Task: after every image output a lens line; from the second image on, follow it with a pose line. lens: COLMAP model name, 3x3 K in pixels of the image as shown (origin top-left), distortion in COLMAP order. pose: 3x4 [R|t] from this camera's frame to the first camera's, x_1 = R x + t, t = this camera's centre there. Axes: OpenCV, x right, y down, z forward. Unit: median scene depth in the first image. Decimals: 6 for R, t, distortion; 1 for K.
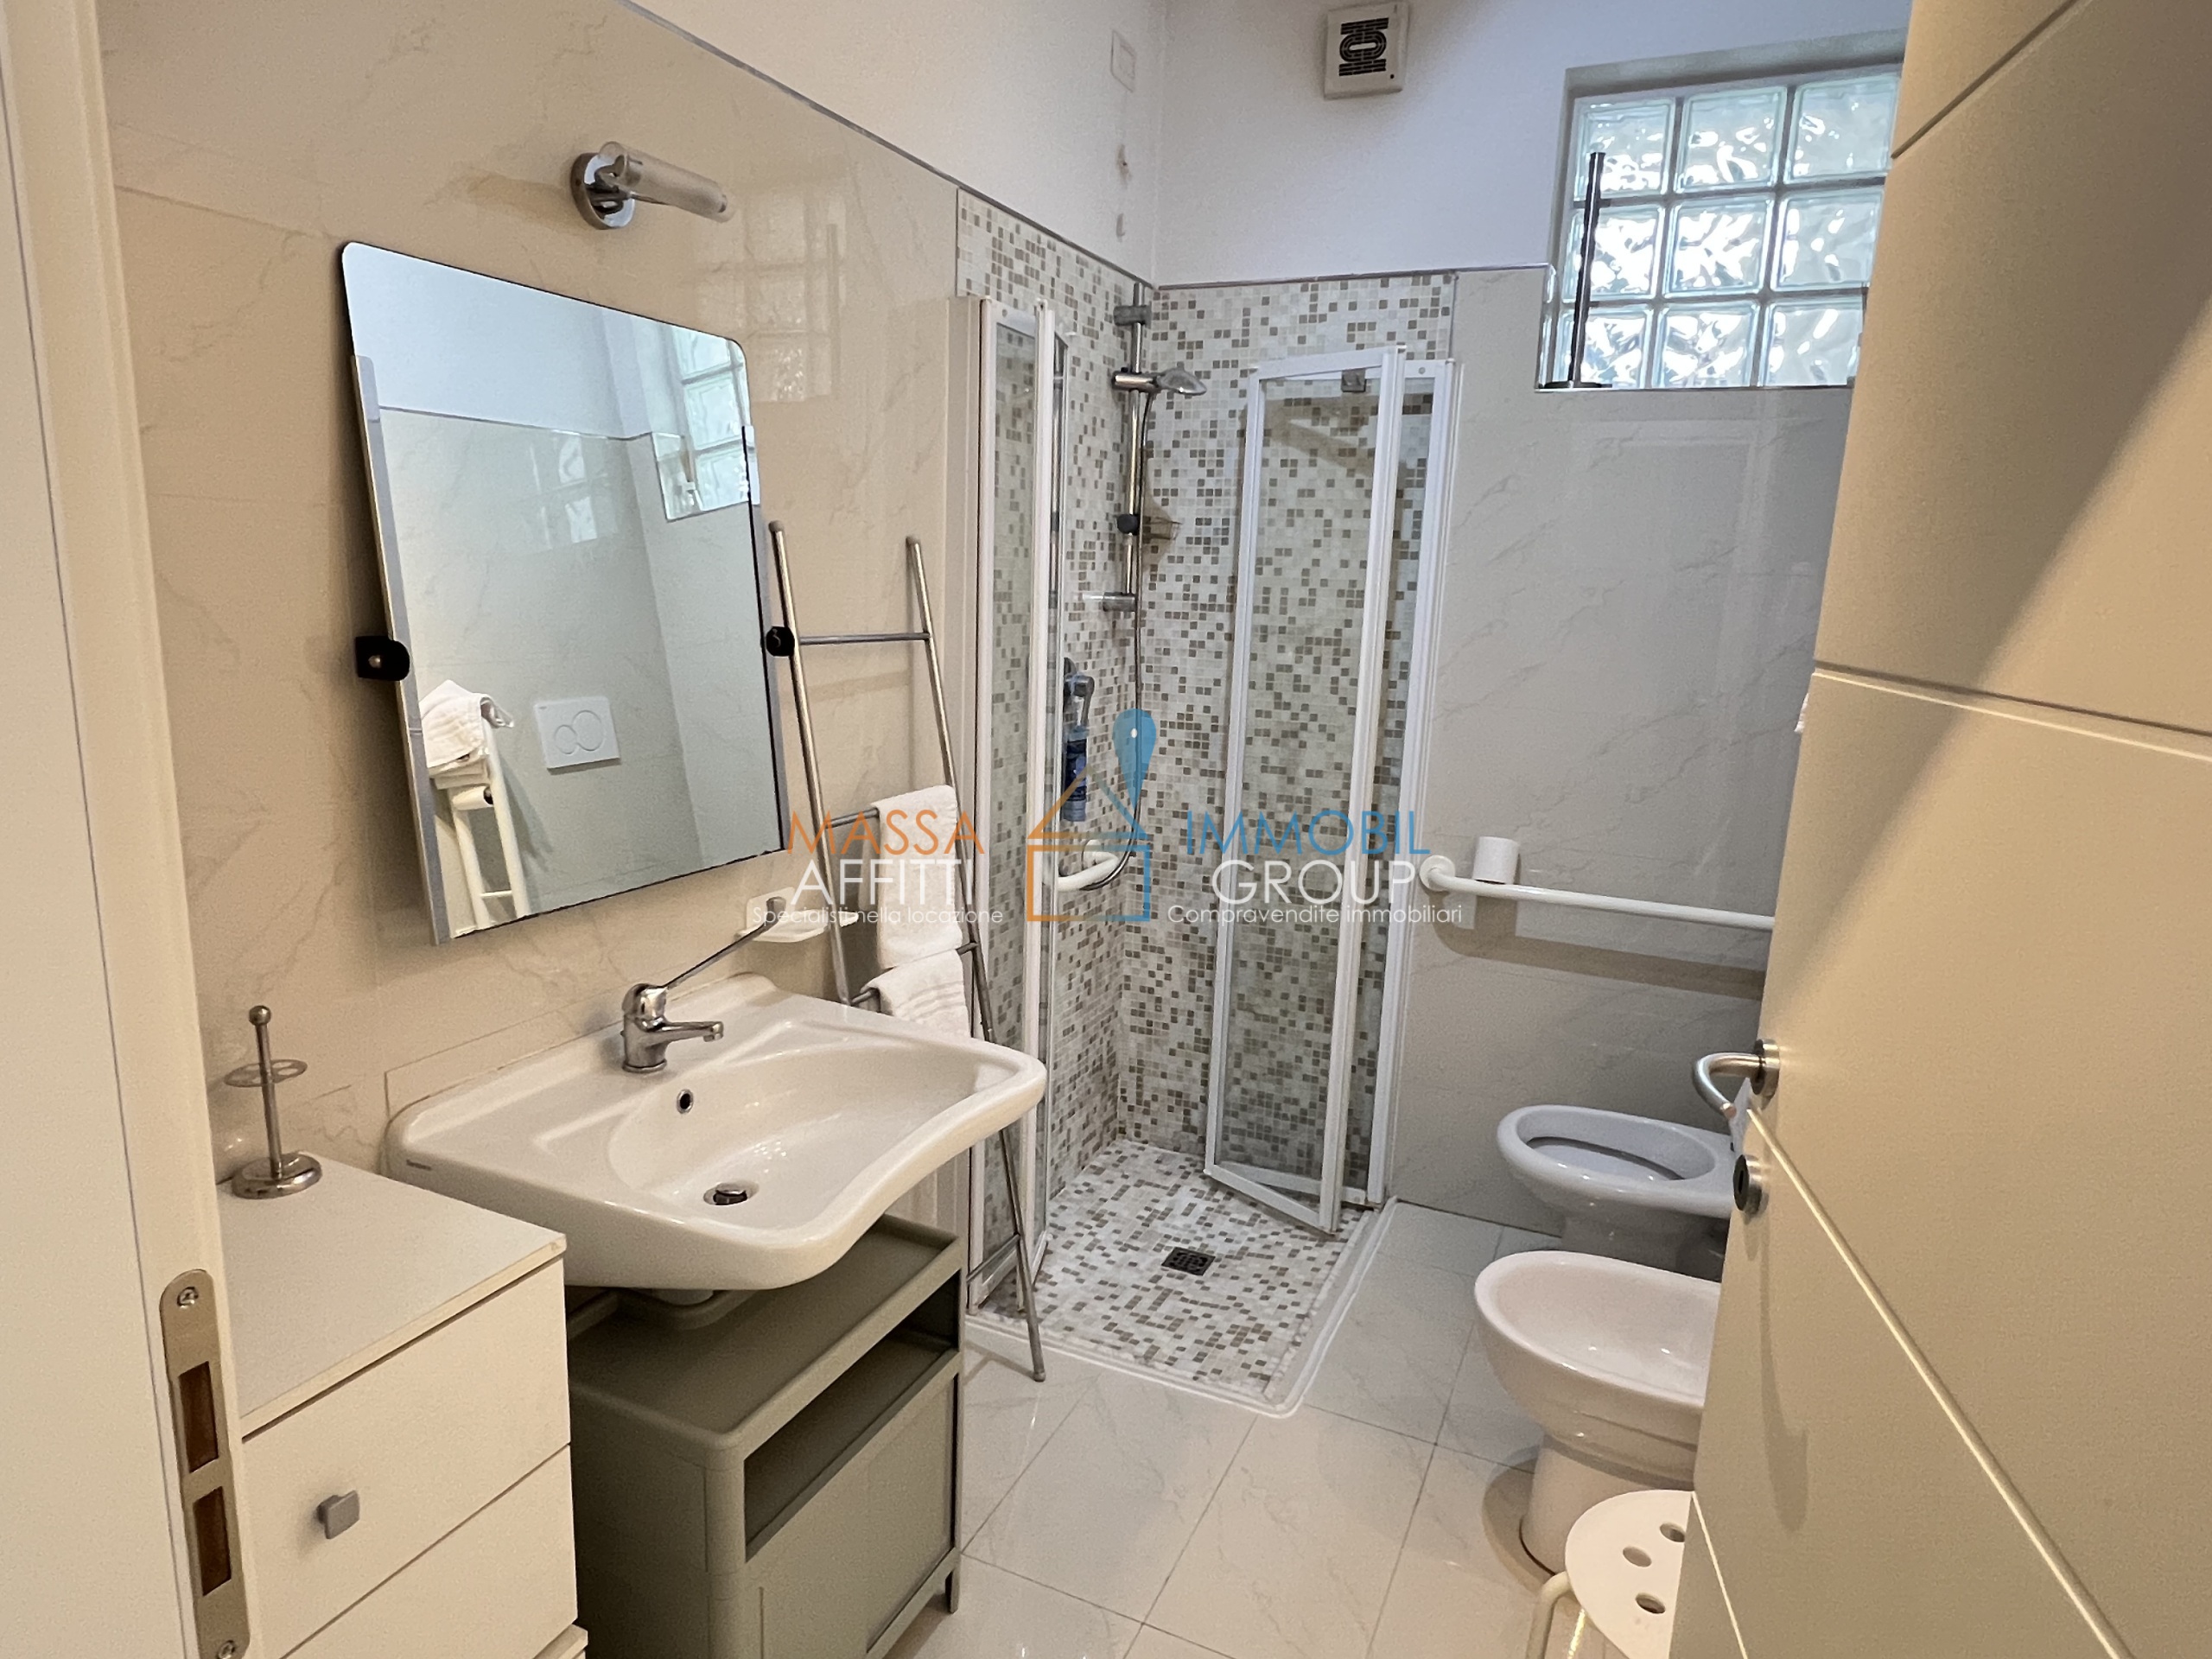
lens RADIAL K [[1317.2, 0, 1082.3], [0, 1317.2, 841.2], [0, 0, 1]] dist [-0.001195, -0.002476]
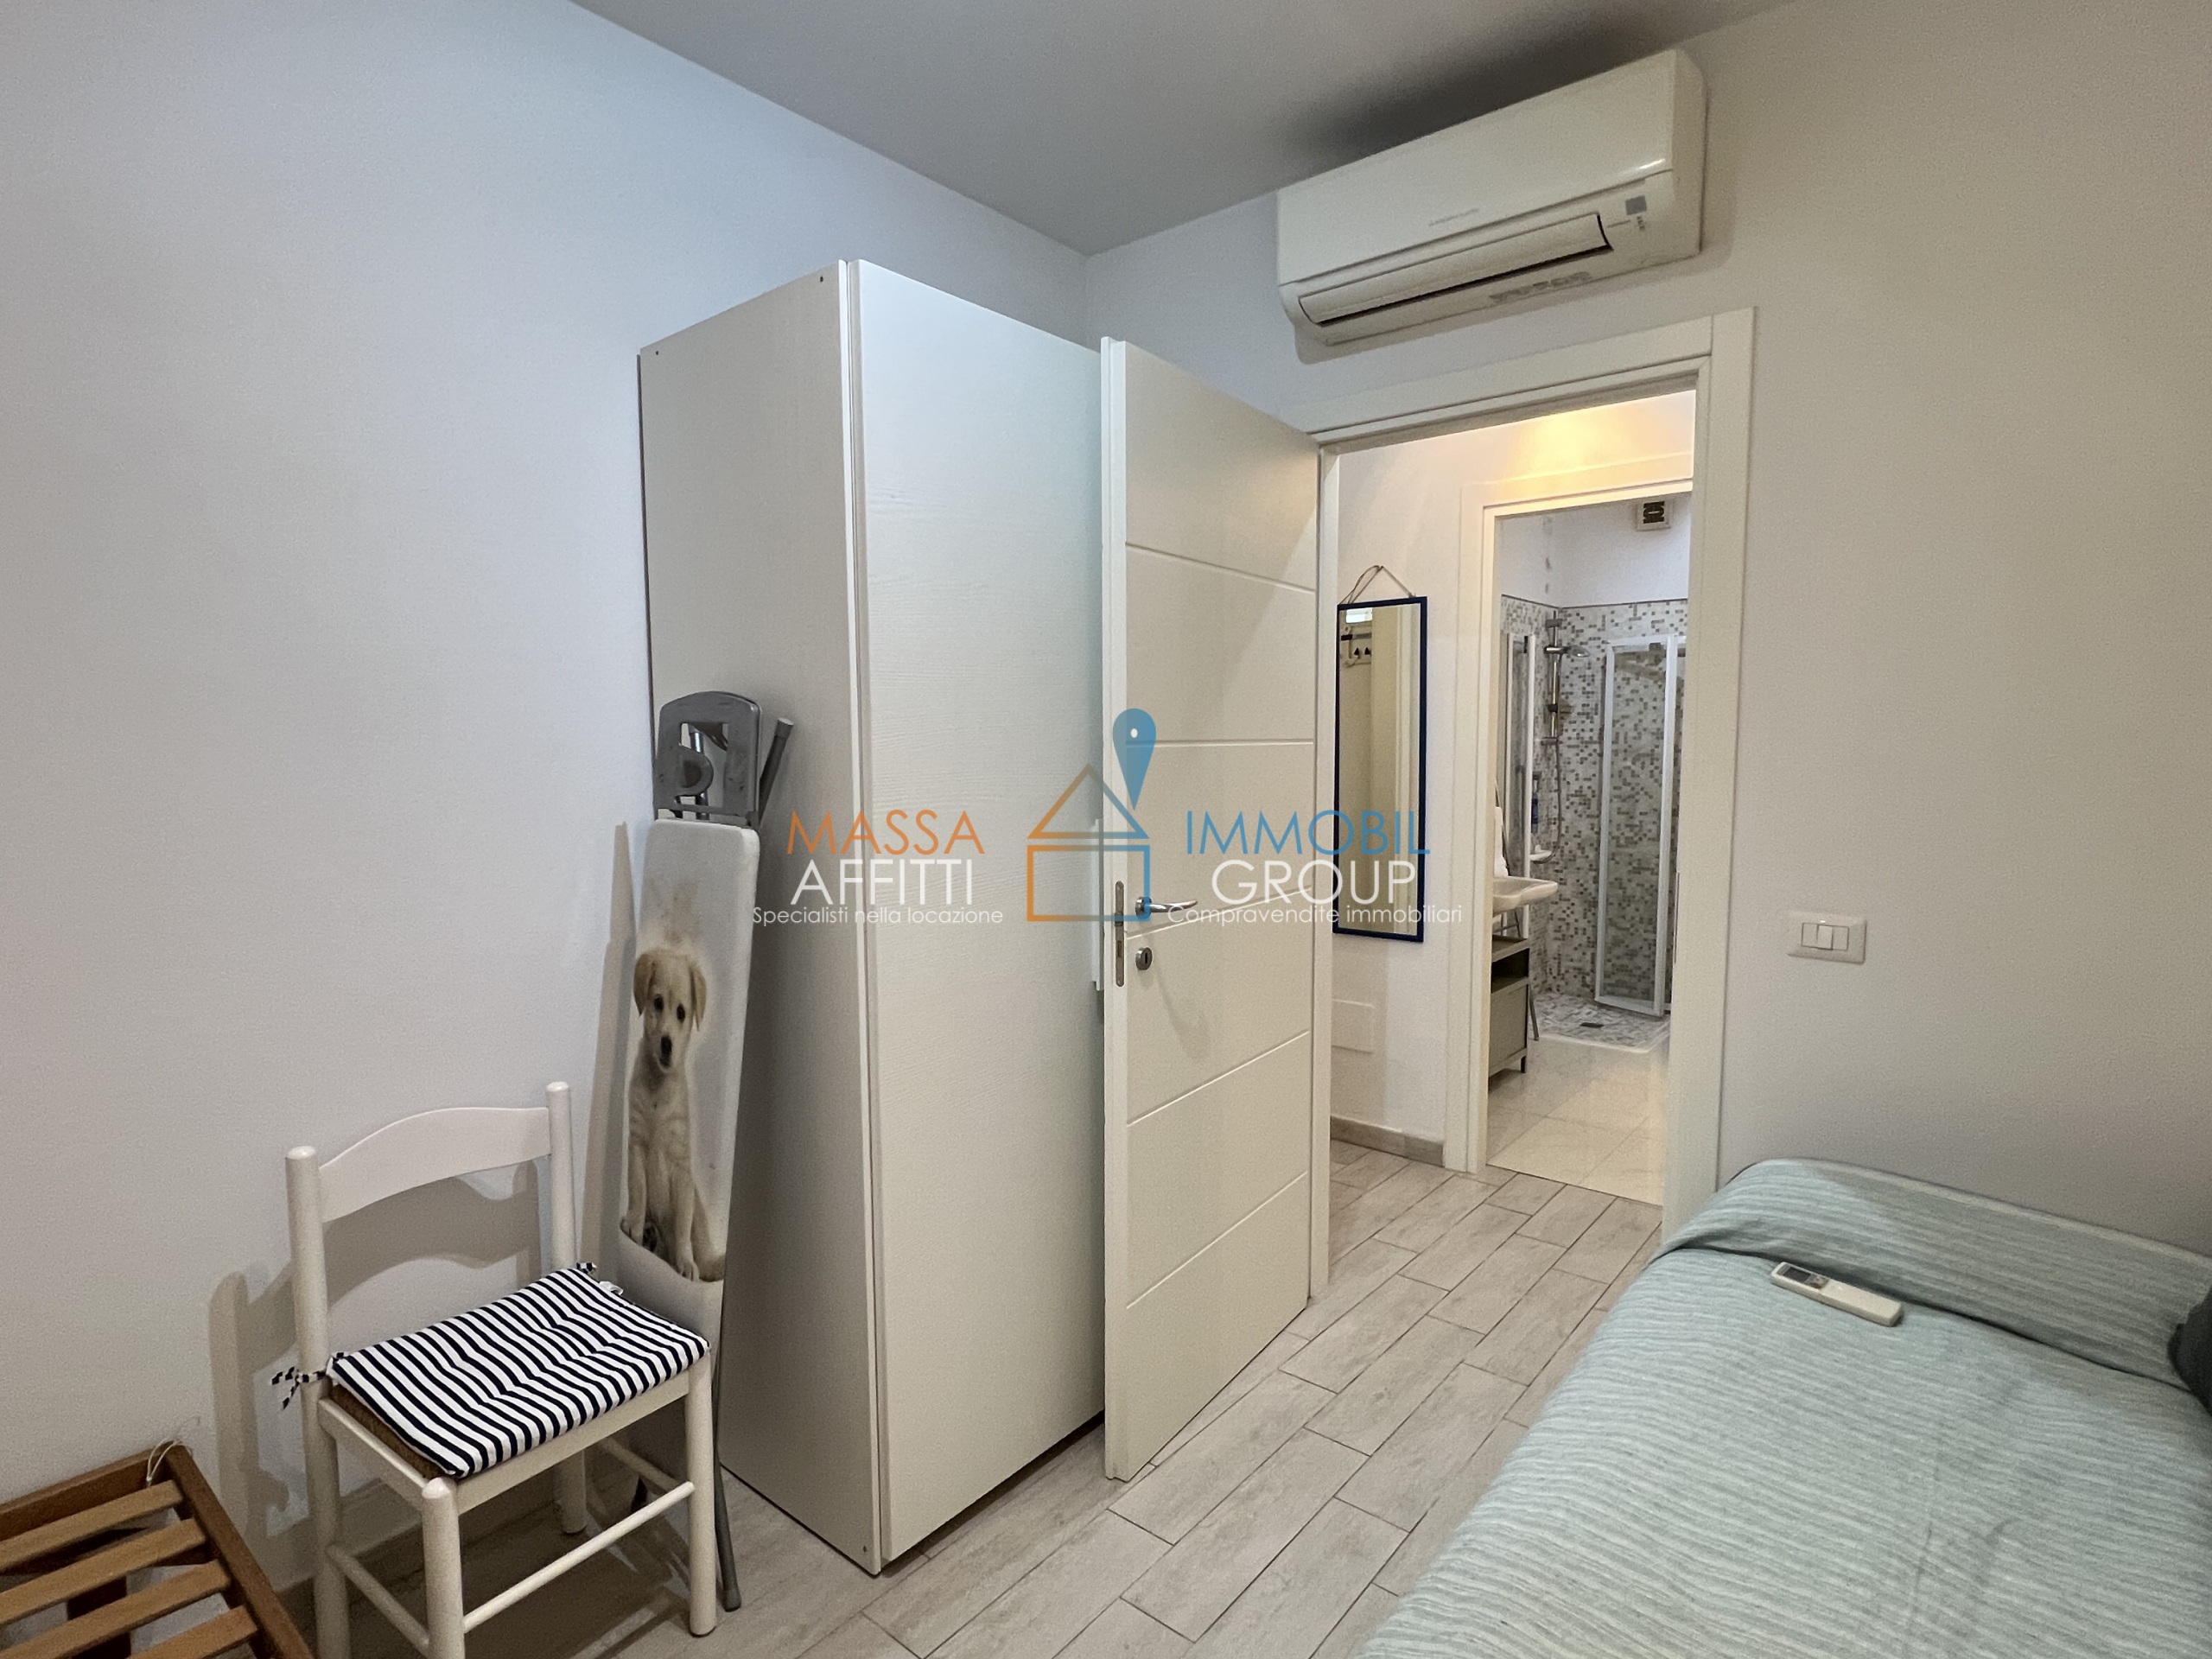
lens RADIAL K [[1100.7, 0, 1110.2], [0, 1100.7, 830.9], [0, 0, 1]] dist [-0.002058, -0.000540]
pose [[0.964284, -0.015045, -0.264444, -0.204715], [-0.017516, 0.992578, -0.120340, 0.219923], [0.264292, 0.120674, 0.956863, -1.029828]]
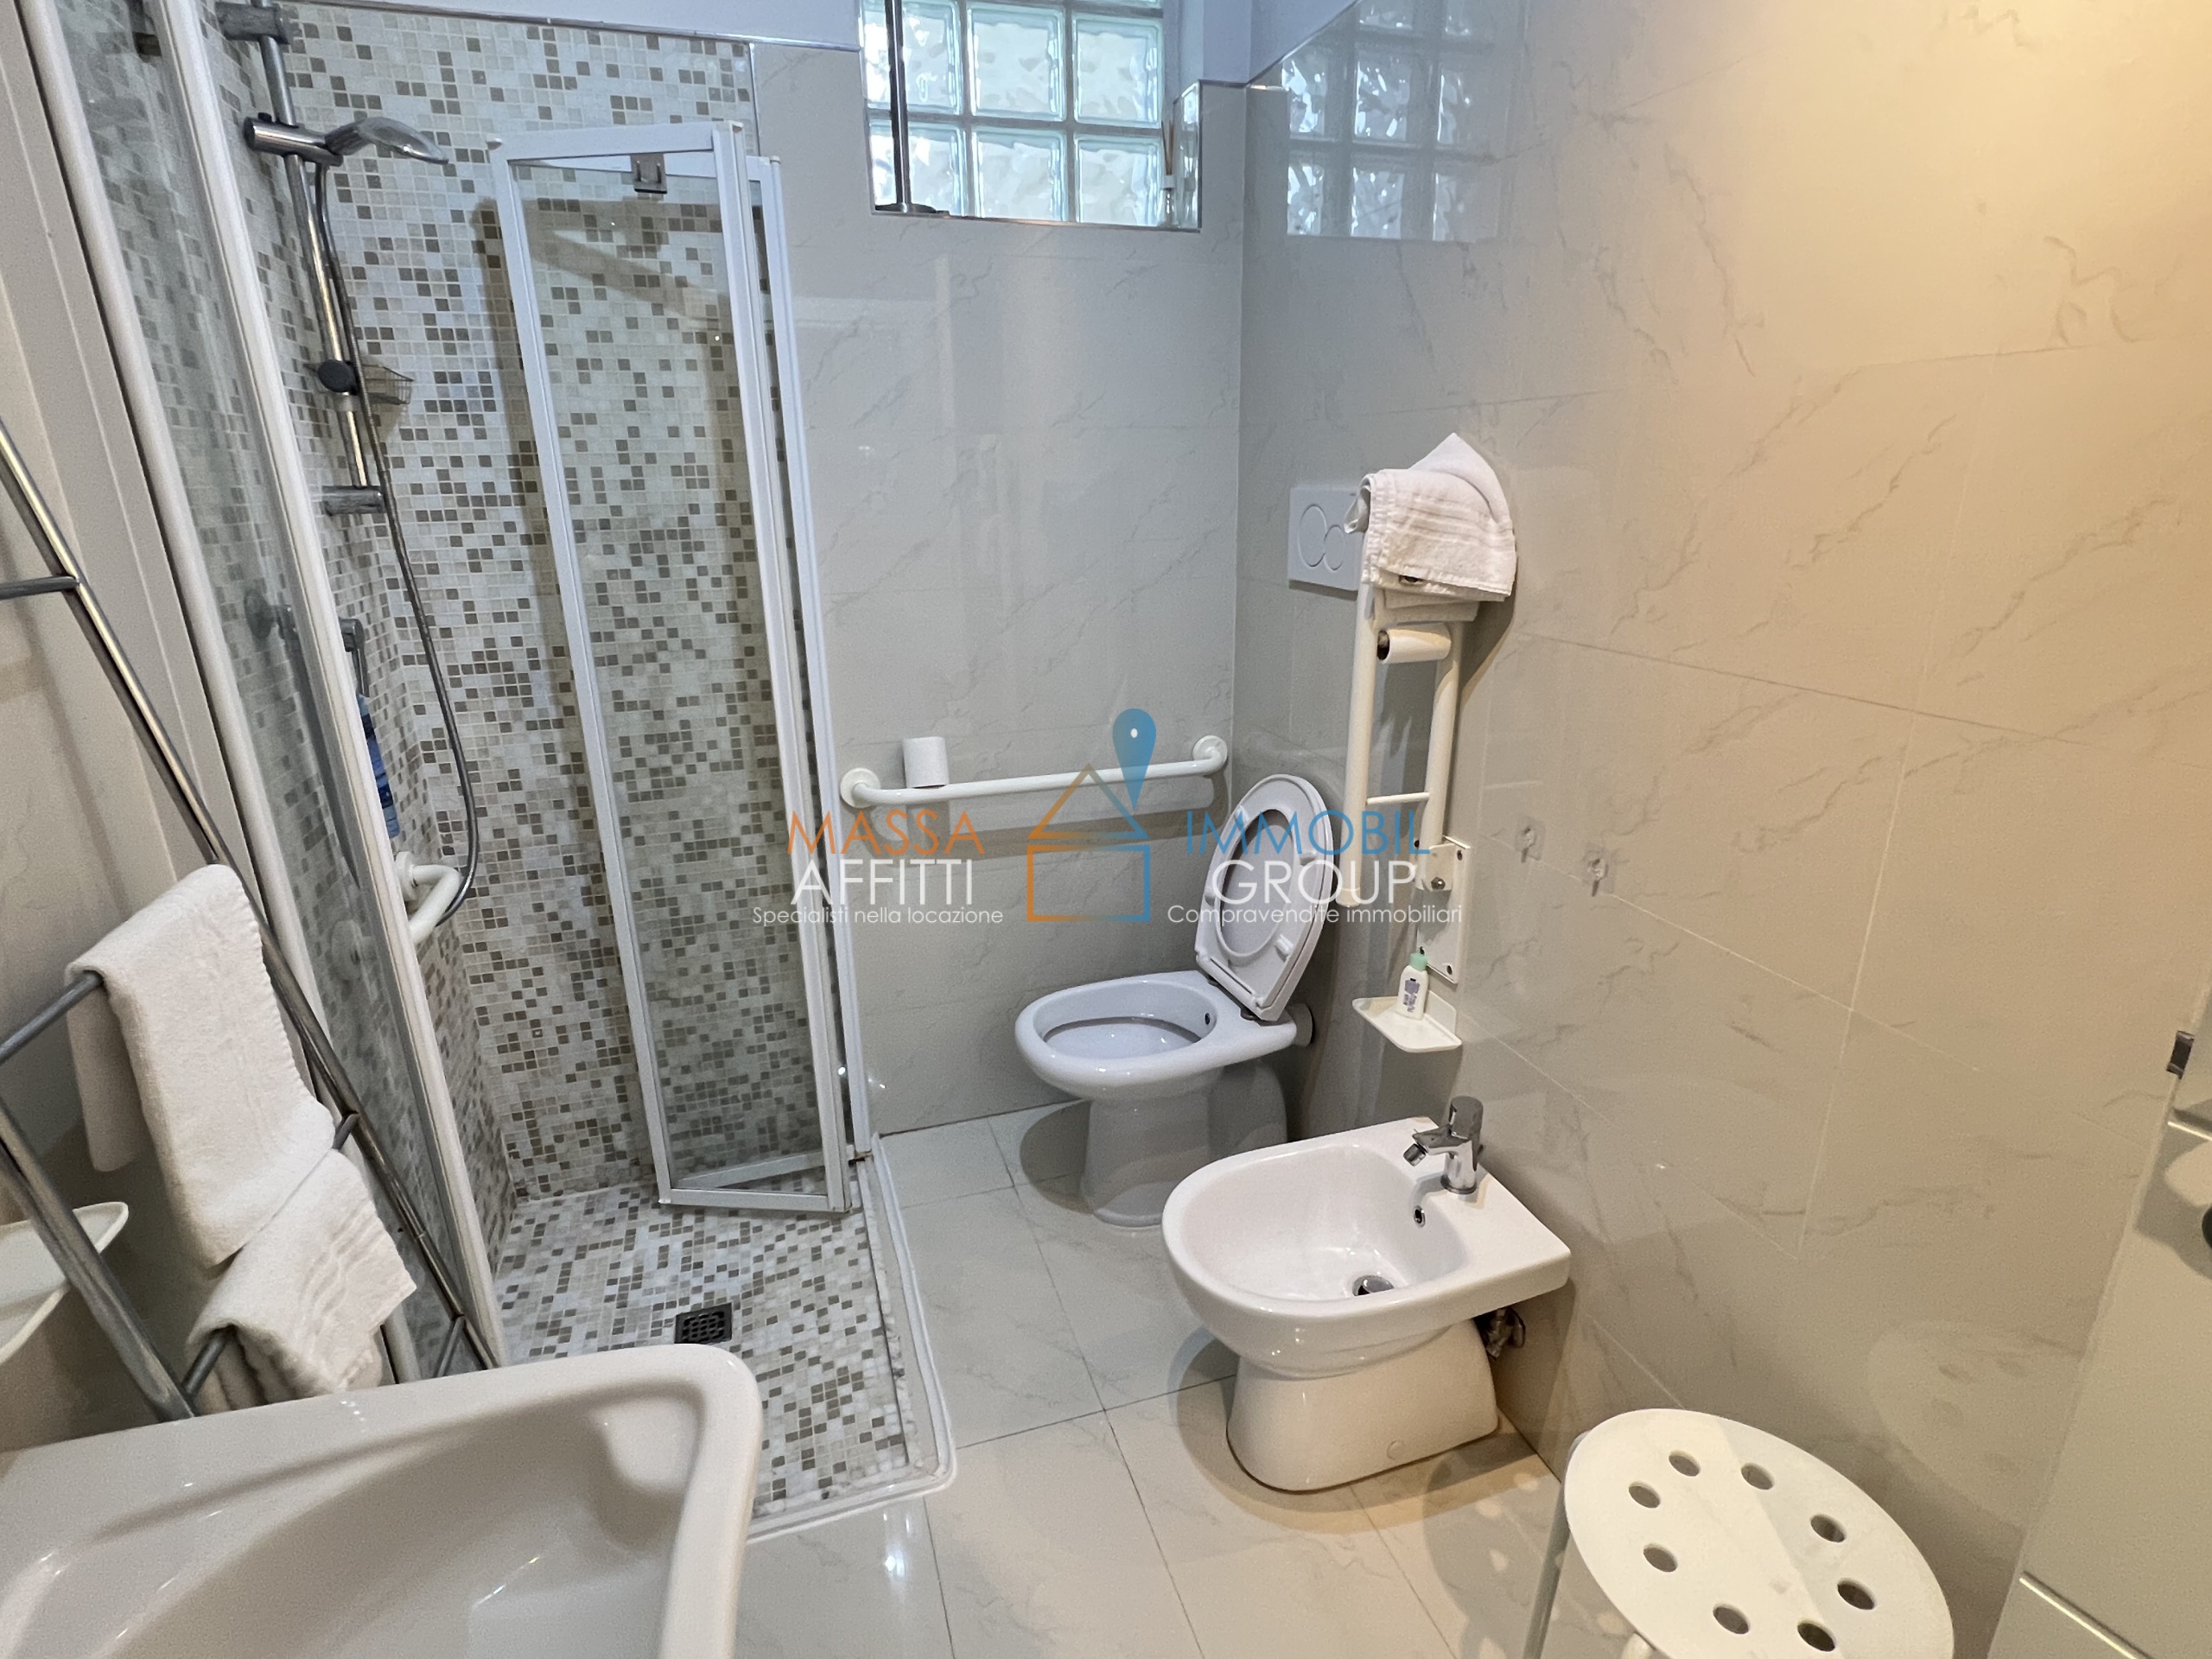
lens RADIAL K [[1100.7, 0, 1099.4], [0, 1100.7, 829.2], [0, 0, 1]] dist [-0.002058, -0.000540]
pose [[0.733753, -0.252457, 0.630771, -0.086597], [0.175908, 0.967335, 0.182535, -0.055254], [-0.656249, -0.022978, 0.754194, 0.325819]]
